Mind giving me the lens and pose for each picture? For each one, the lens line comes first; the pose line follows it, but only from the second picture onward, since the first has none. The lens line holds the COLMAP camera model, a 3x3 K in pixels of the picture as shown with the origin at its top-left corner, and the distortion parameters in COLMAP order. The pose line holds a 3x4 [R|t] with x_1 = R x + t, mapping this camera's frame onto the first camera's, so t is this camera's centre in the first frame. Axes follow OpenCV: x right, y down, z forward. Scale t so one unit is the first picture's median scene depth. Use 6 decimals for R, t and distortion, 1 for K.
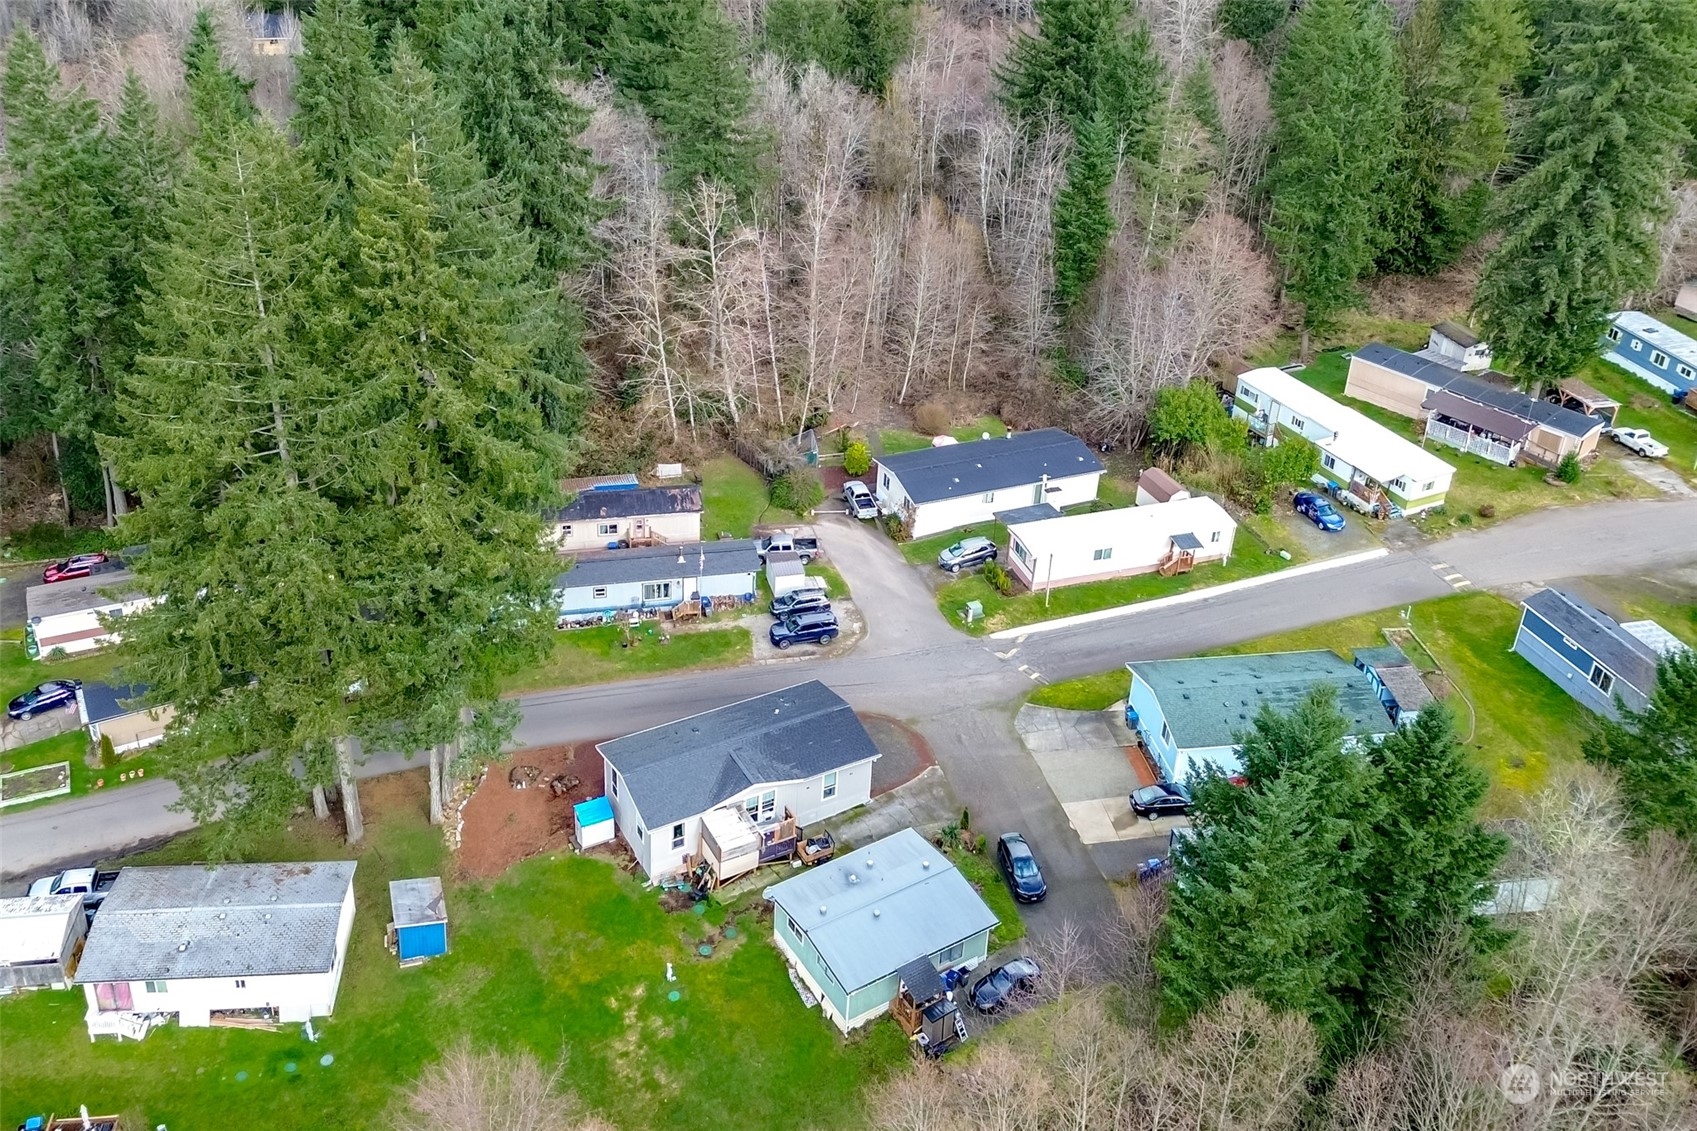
lens RADIAL K [[1223.8, 0, 848.5], [0, 1223.8, 565.5], [0, 0, 1]] dist [0.058236, -0.004836]
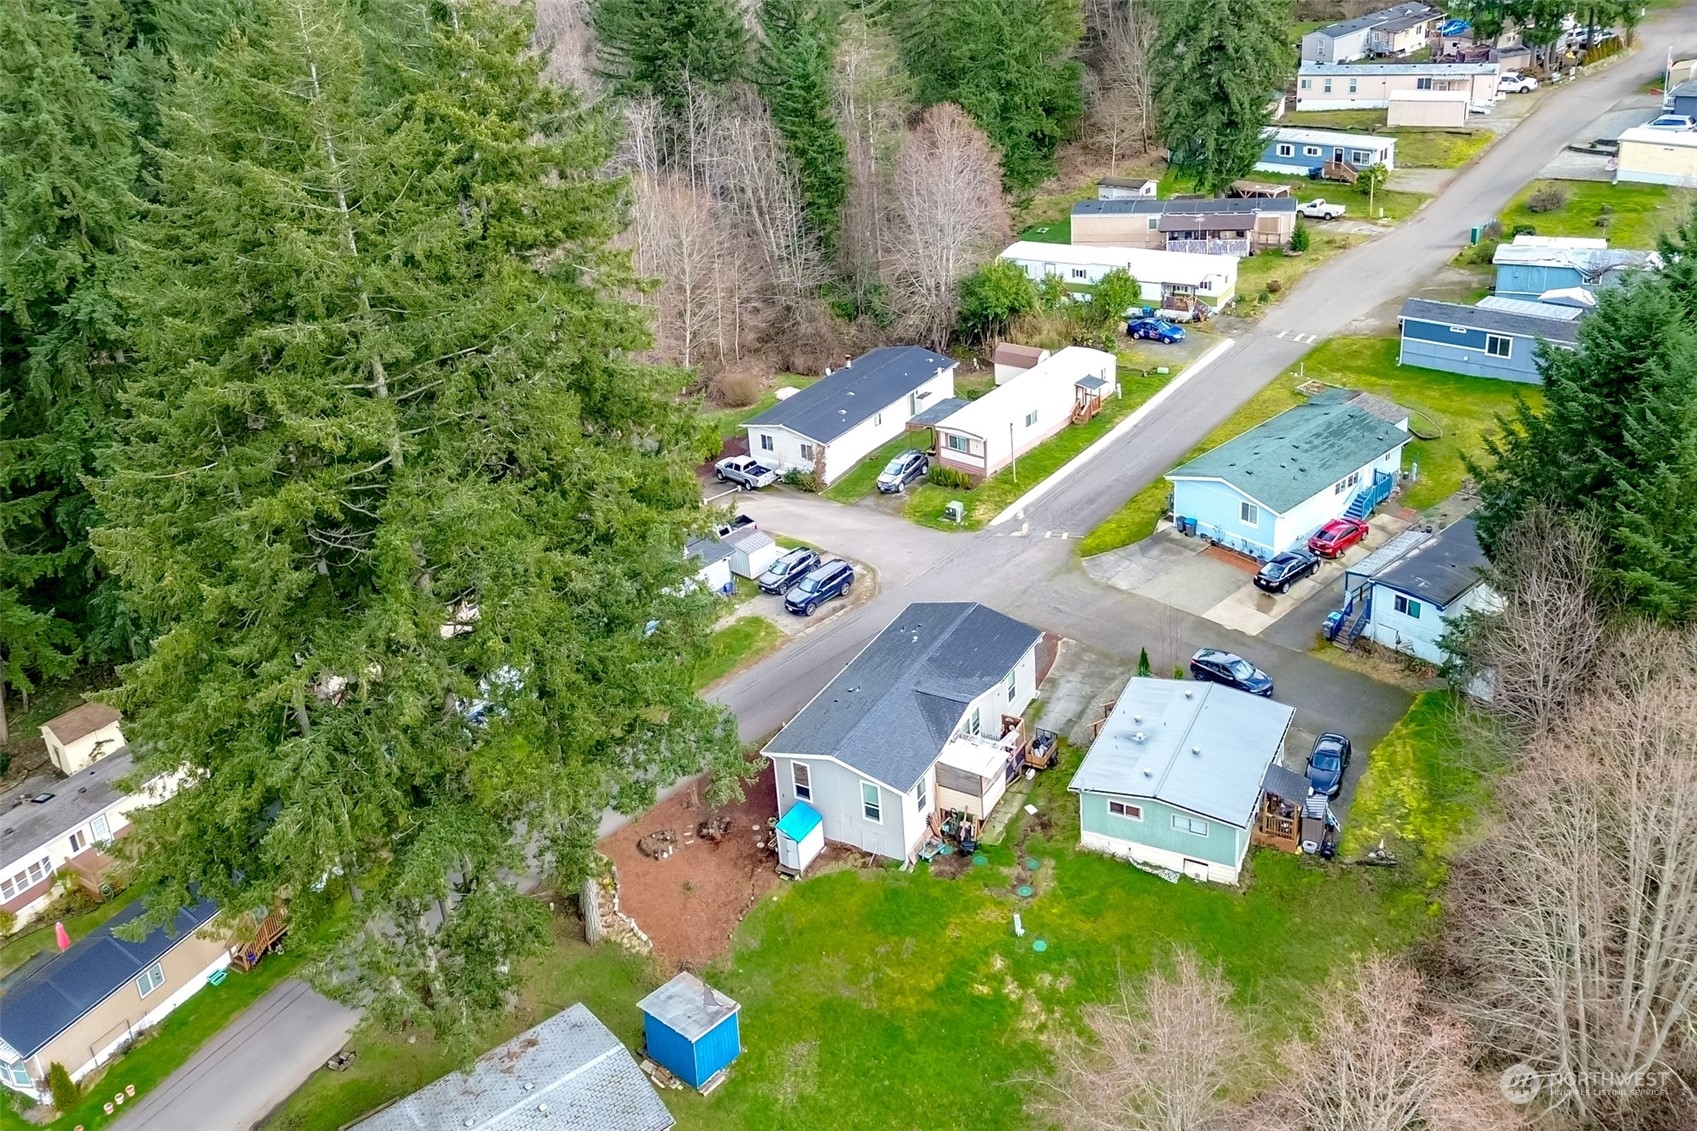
lens RADIAL K [[1223.8, 0, 848.5], [0, 1223.8, 565.5], [0, 0, 1]] dist [0.058236, -0.004836]
pose [[0.859193, -0.354356, 0.369080, -0.317283], [0.379004, 0.925375, 0.006163, 0.037355], [-0.343721, 0.134587, 0.929377, 0.156480]]
